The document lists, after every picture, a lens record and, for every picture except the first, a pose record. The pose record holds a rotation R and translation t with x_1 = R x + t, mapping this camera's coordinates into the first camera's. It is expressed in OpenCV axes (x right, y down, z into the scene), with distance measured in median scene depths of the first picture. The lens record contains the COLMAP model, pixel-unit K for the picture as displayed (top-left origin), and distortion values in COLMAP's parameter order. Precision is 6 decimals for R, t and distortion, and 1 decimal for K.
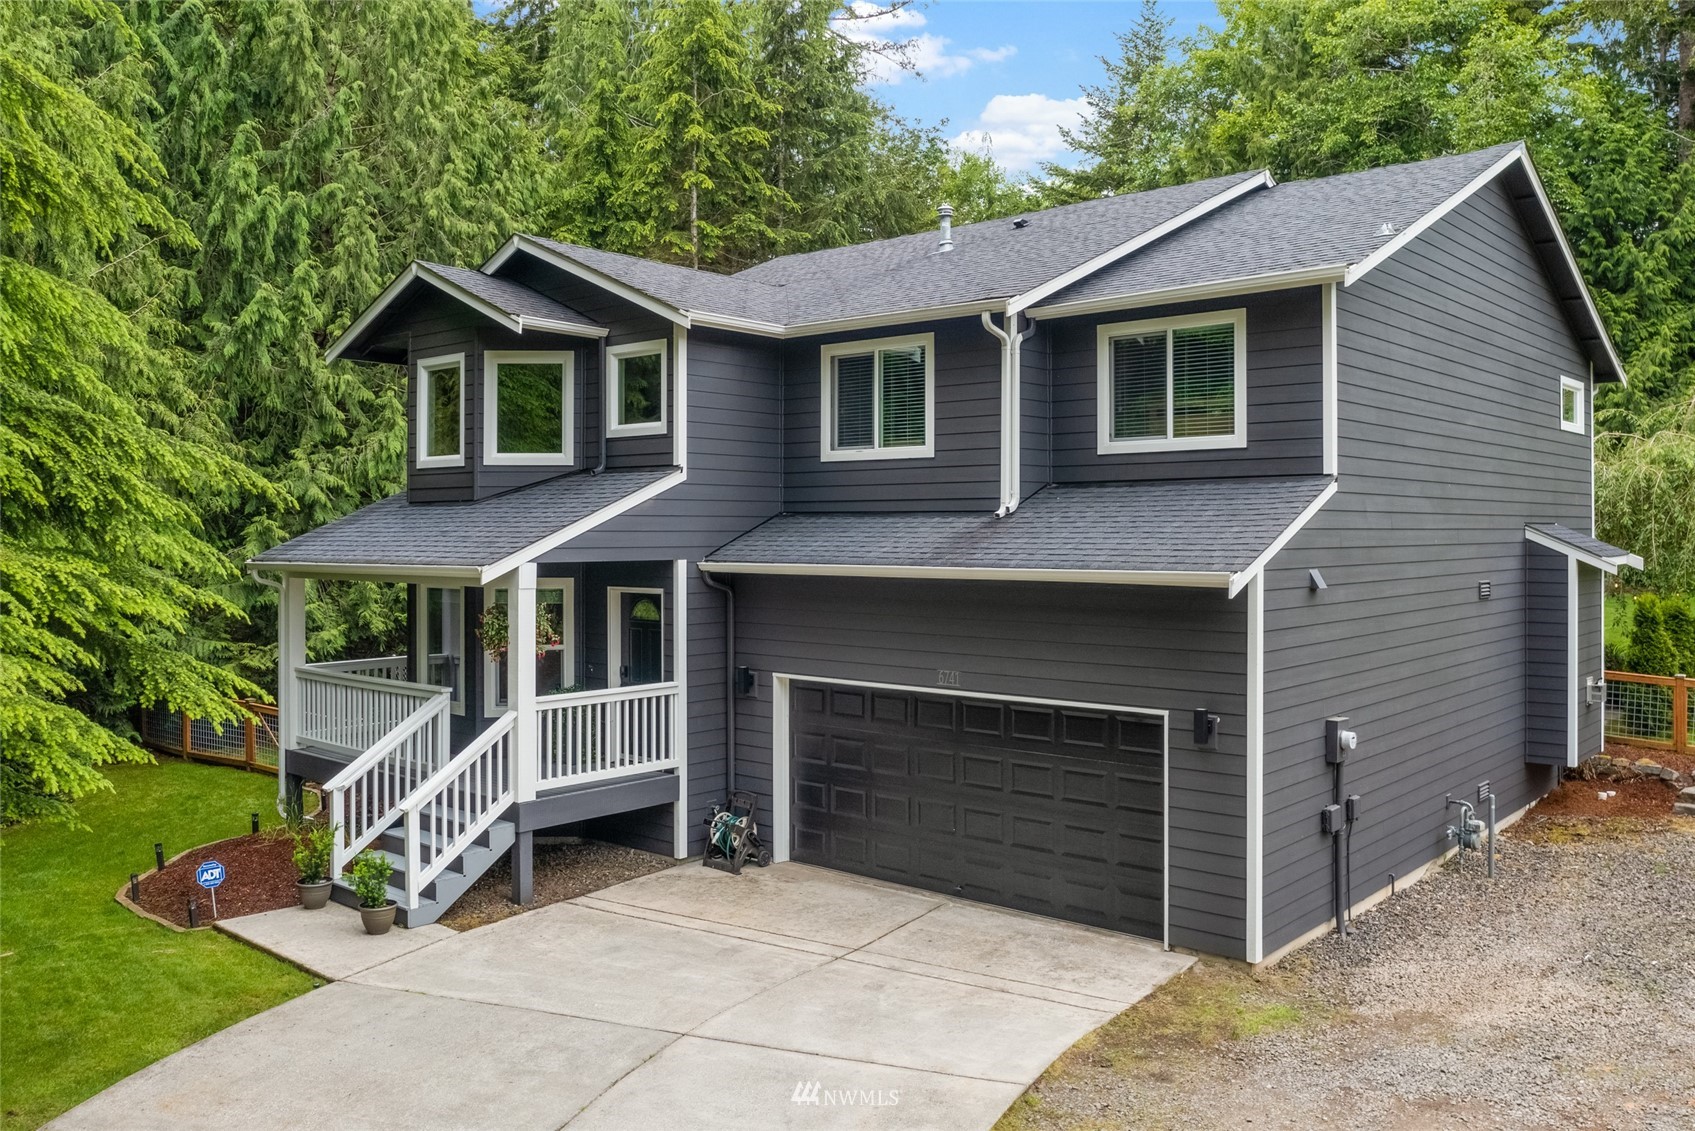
lens RADIAL K [[1309.2, 0, 839.3], [0, 1309.2, 528.0], [0, 0, 1]] dist [-0.023691, -0.016393]
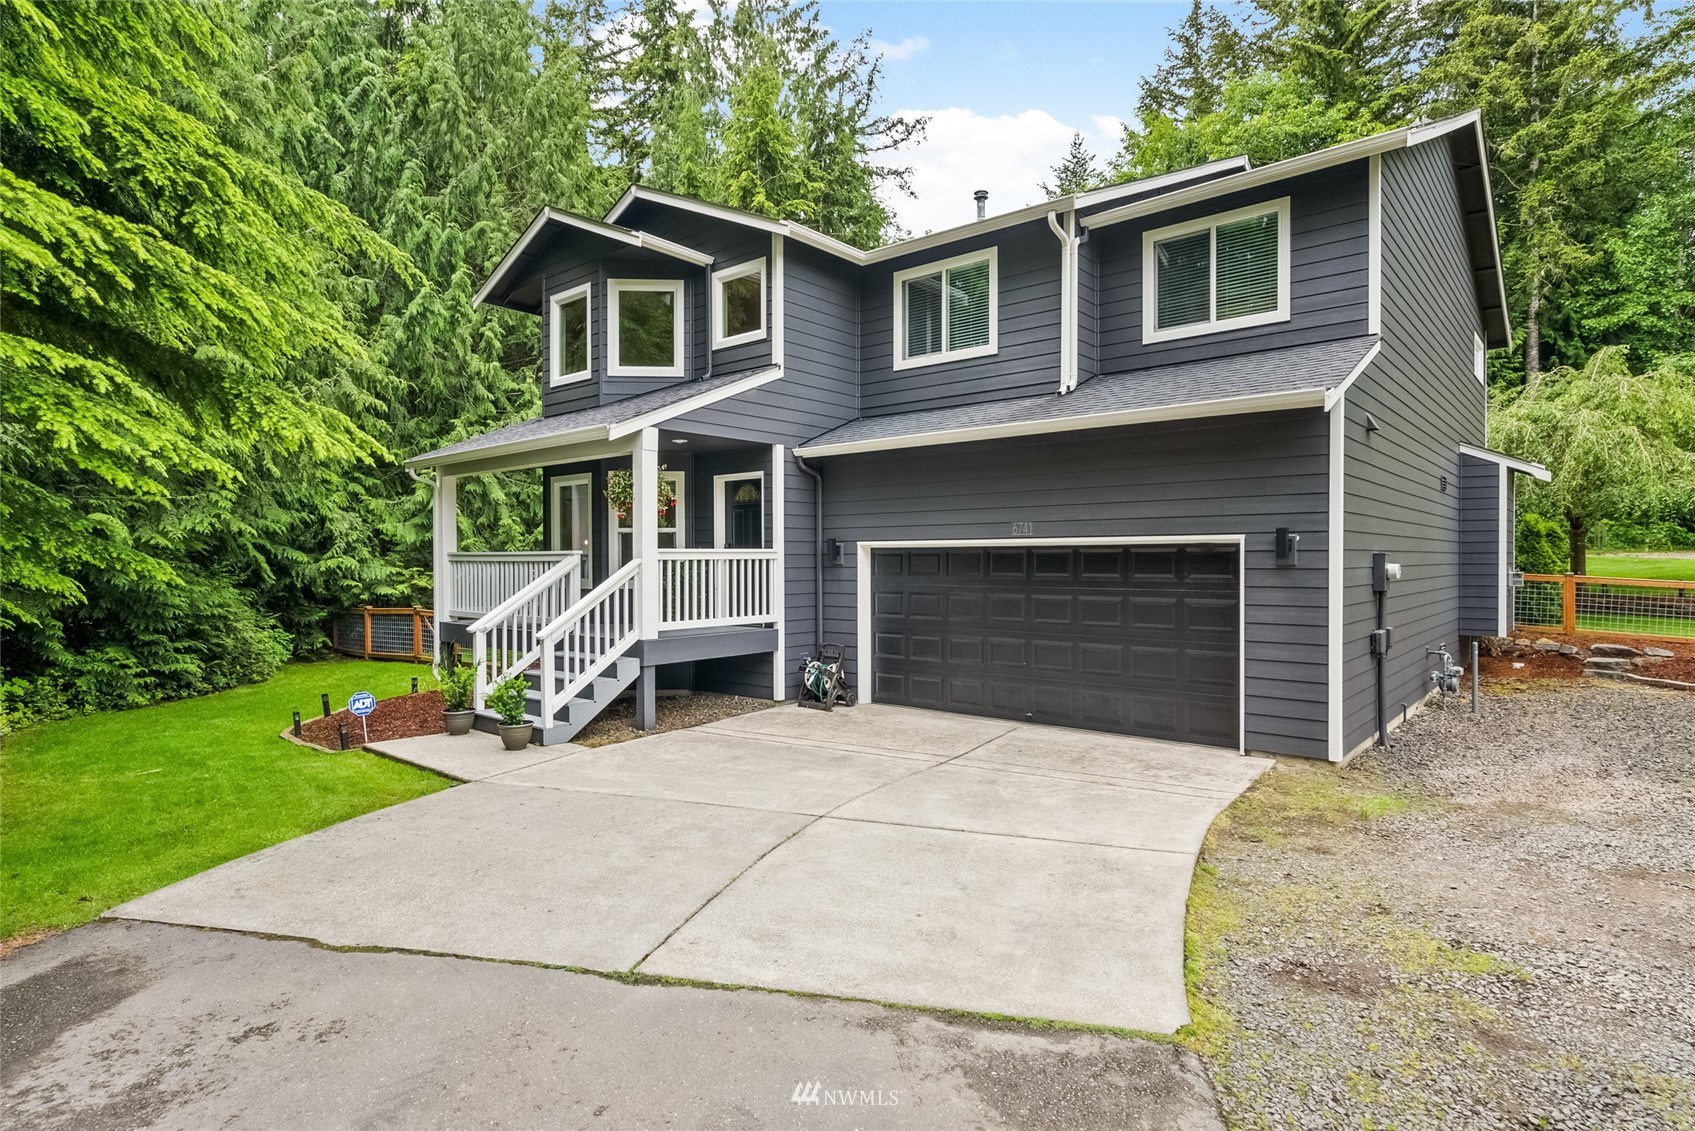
lens RADIAL K [[869.0, 0, 850.6], [0, 869.0, 568.7], [0, 0, 1]] dist [0.002476, 0.001245]
pose [[0.999827, -0.001483, 0.018549, -0.076581], [0.001246, 0.999918, 0.012769, 0.133641], [-0.018566, -0.012743, 0.999746, 0.235828]]
